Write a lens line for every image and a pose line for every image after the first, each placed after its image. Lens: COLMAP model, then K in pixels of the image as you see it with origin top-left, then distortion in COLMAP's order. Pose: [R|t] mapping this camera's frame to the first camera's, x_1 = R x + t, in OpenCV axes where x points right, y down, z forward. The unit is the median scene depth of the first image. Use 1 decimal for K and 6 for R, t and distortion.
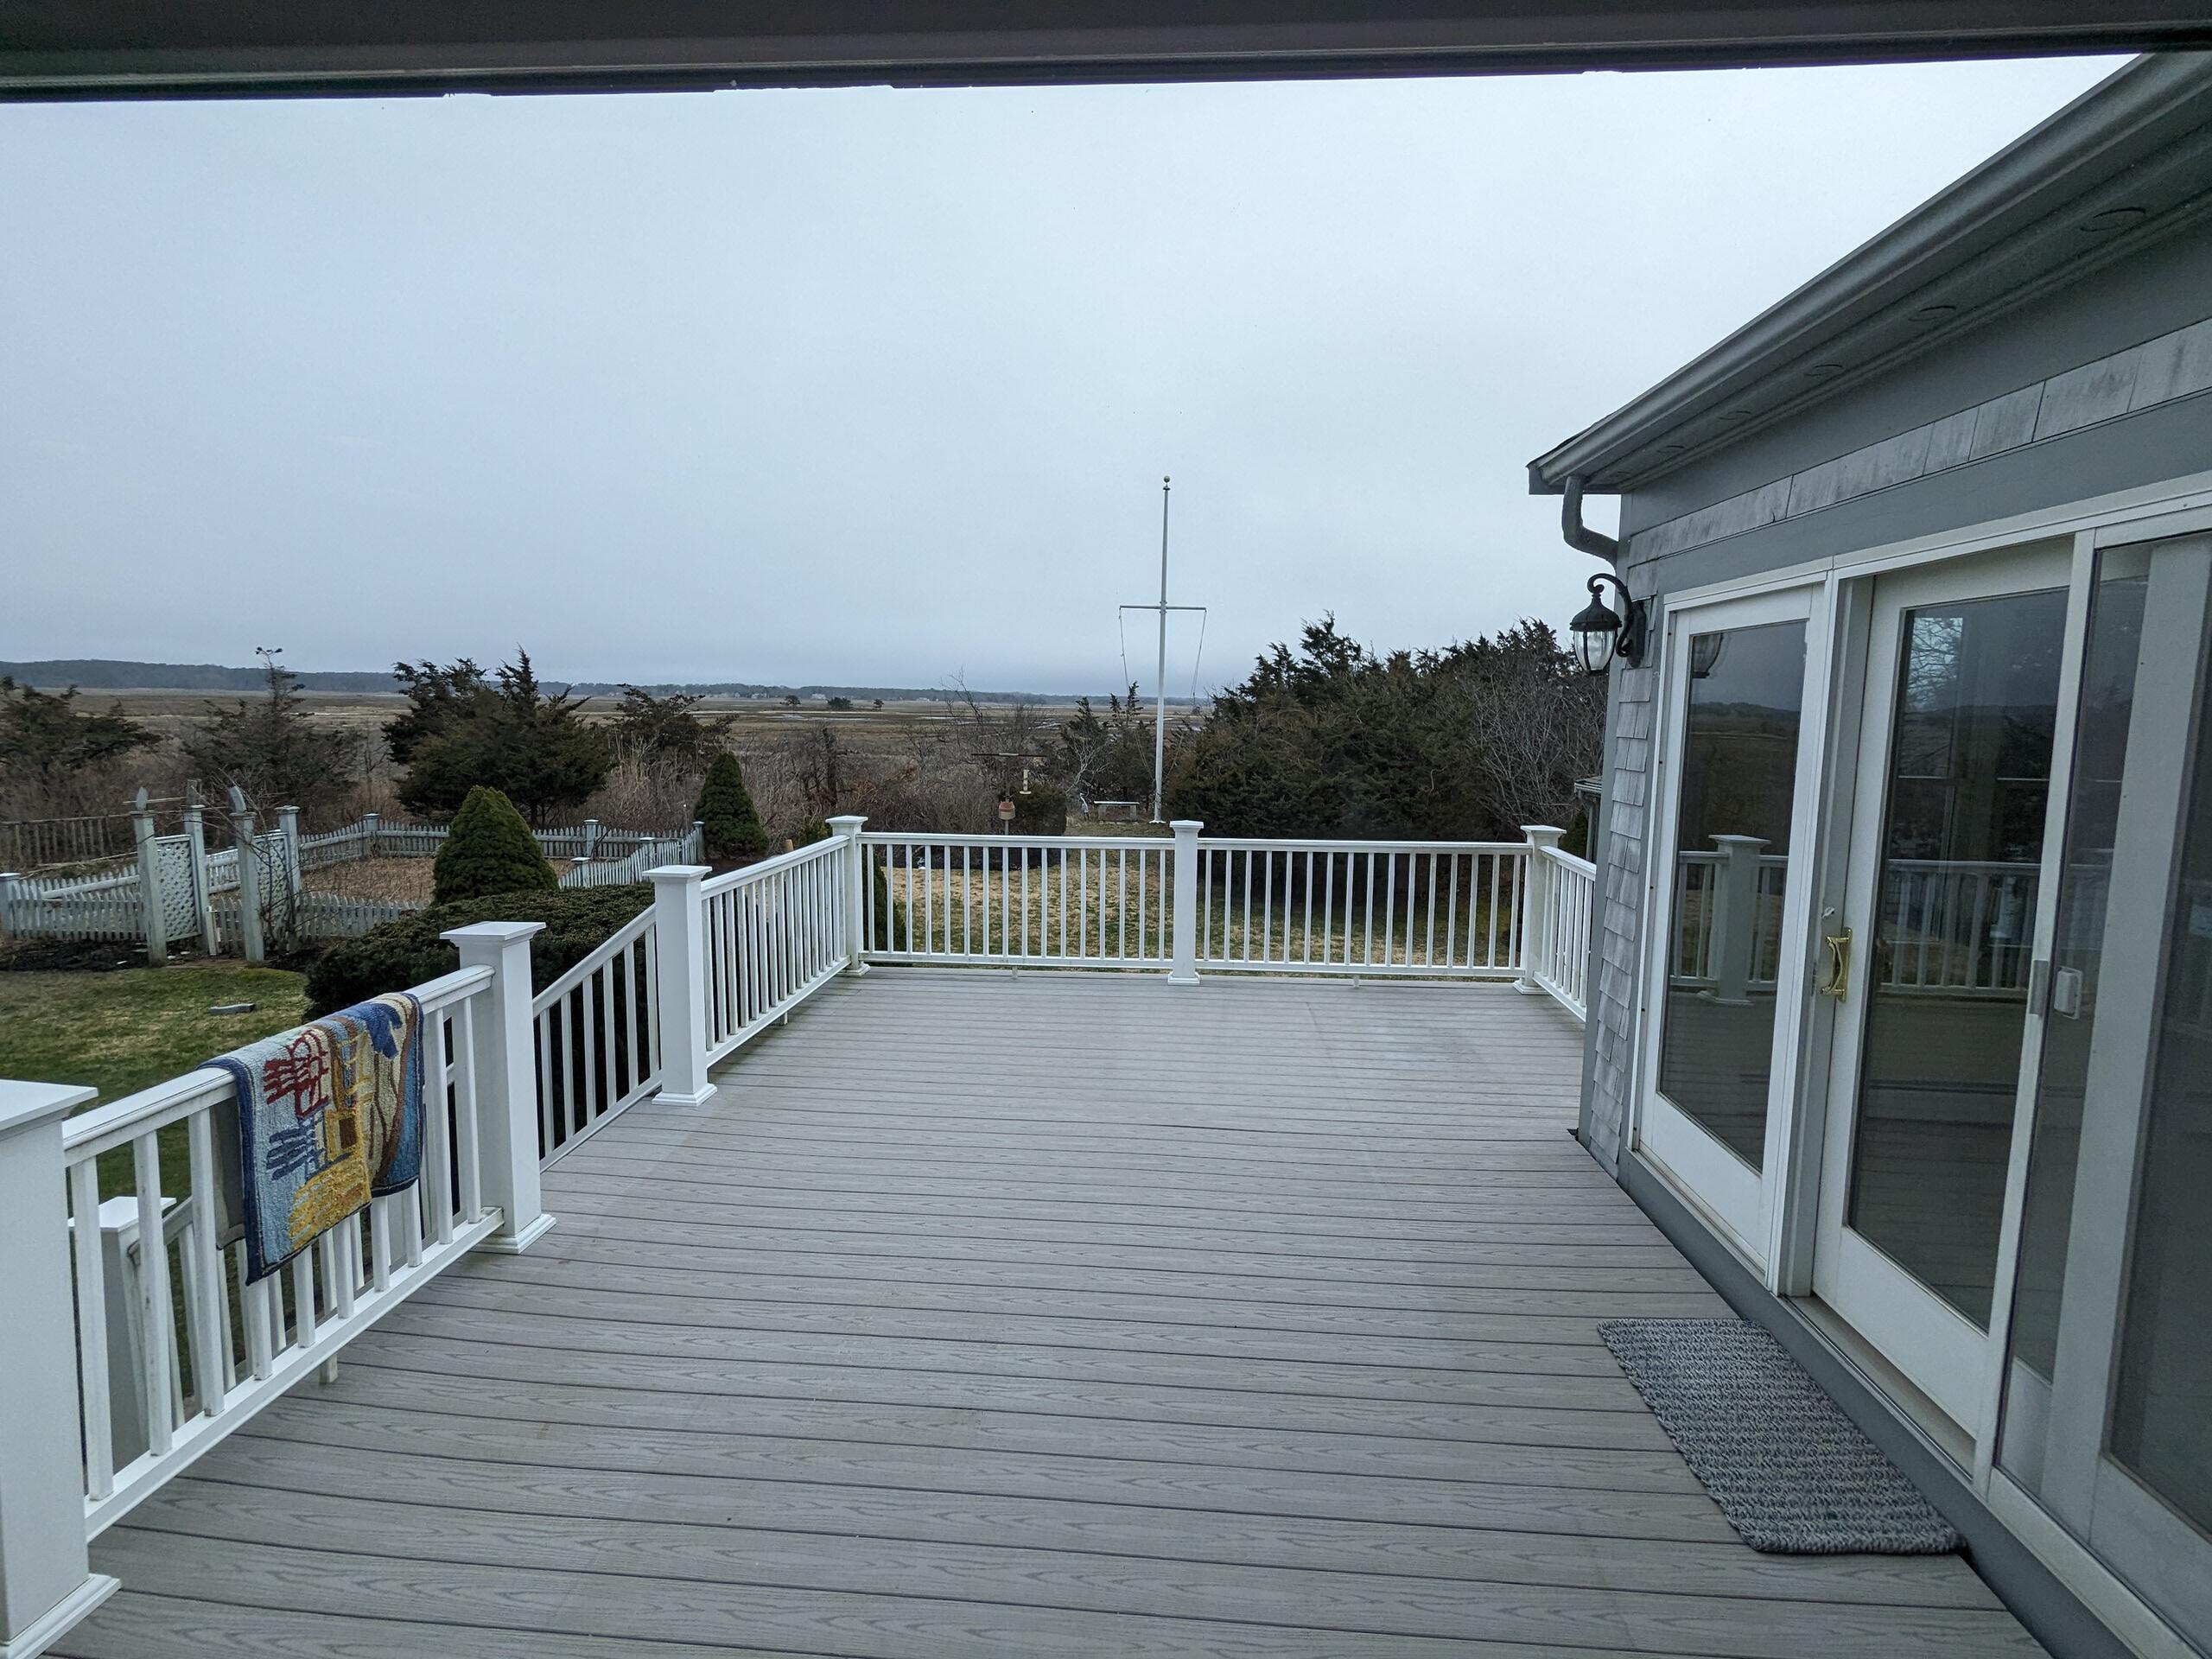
lens RADIAL K [[1045.1, 0, 1106.0], [0, 1045.1, 829.5], [0, 0, 1]] dist [0.002849, 0.000245]
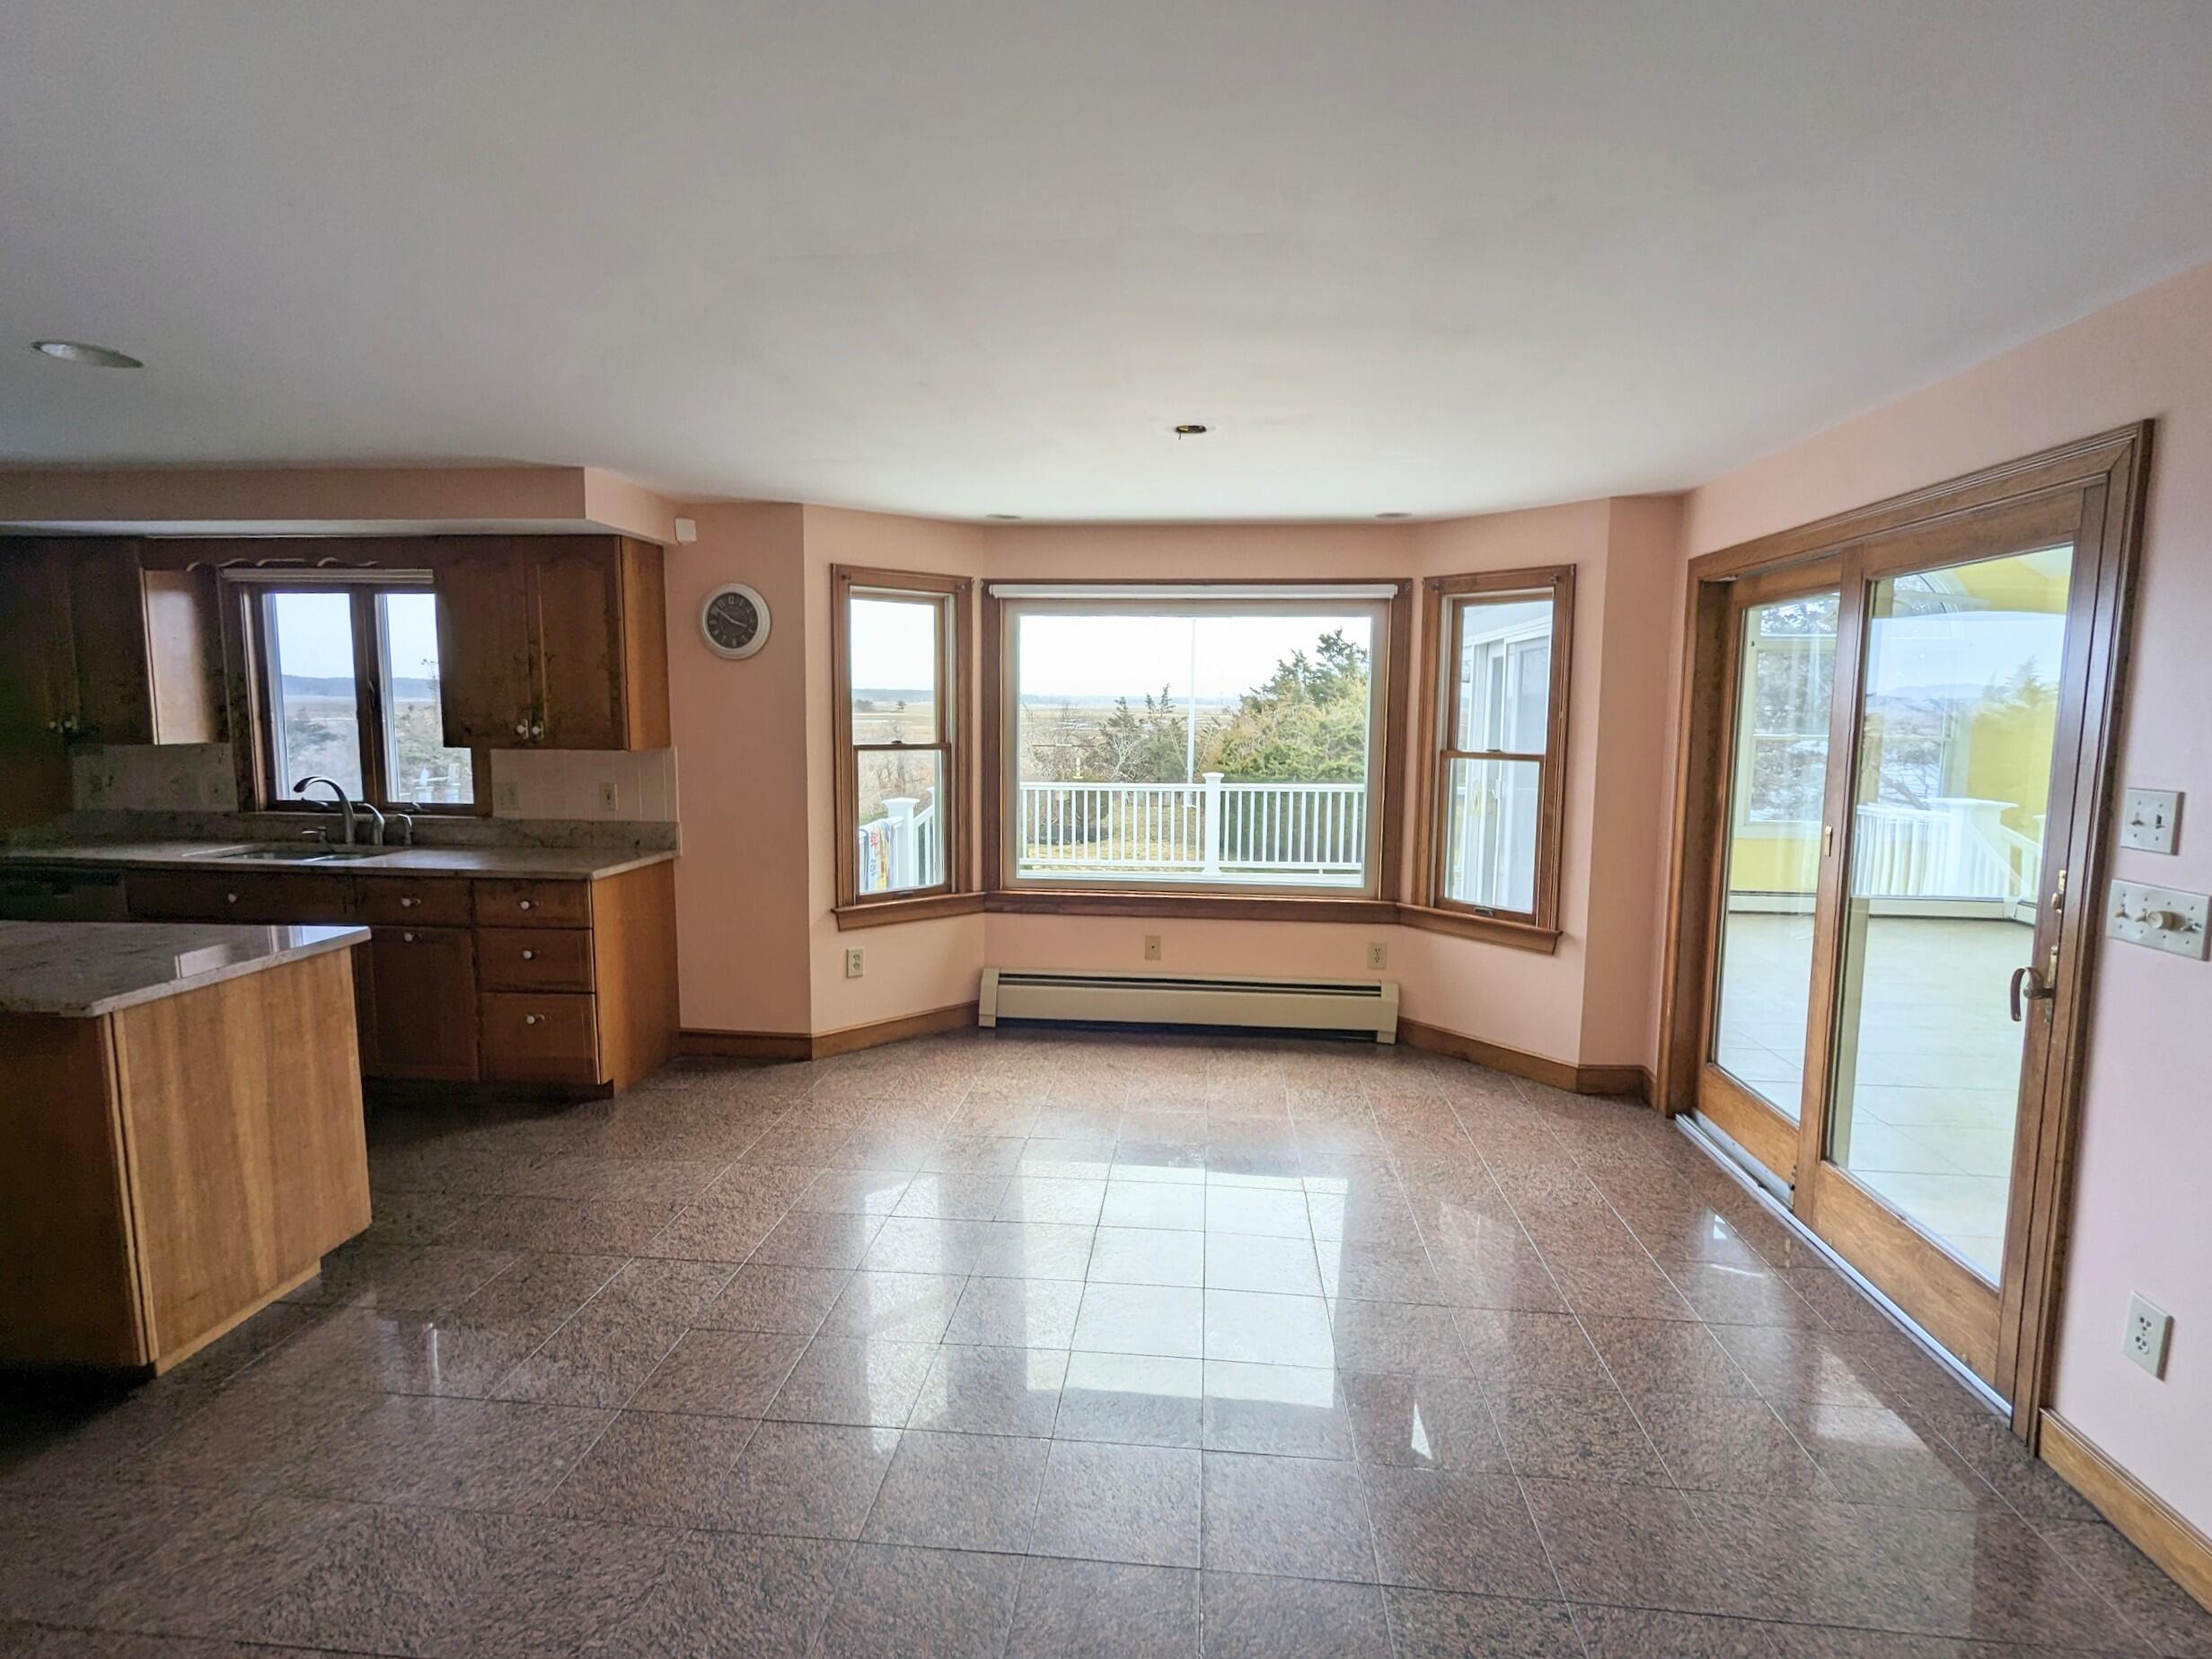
lens RADIAL K [[1072.9, 0, 1106.0], [0, 1072.9, 829.5], [0, 0, 1]] dist [0.000732, 0.000042]
pose [[0.999649, -0.003985, -0.026210, -0.012208], [0.003891, 0.999986, -0.003623, 0.023739], [0.026224, 0.003520, 0.999650, -0.179076]]
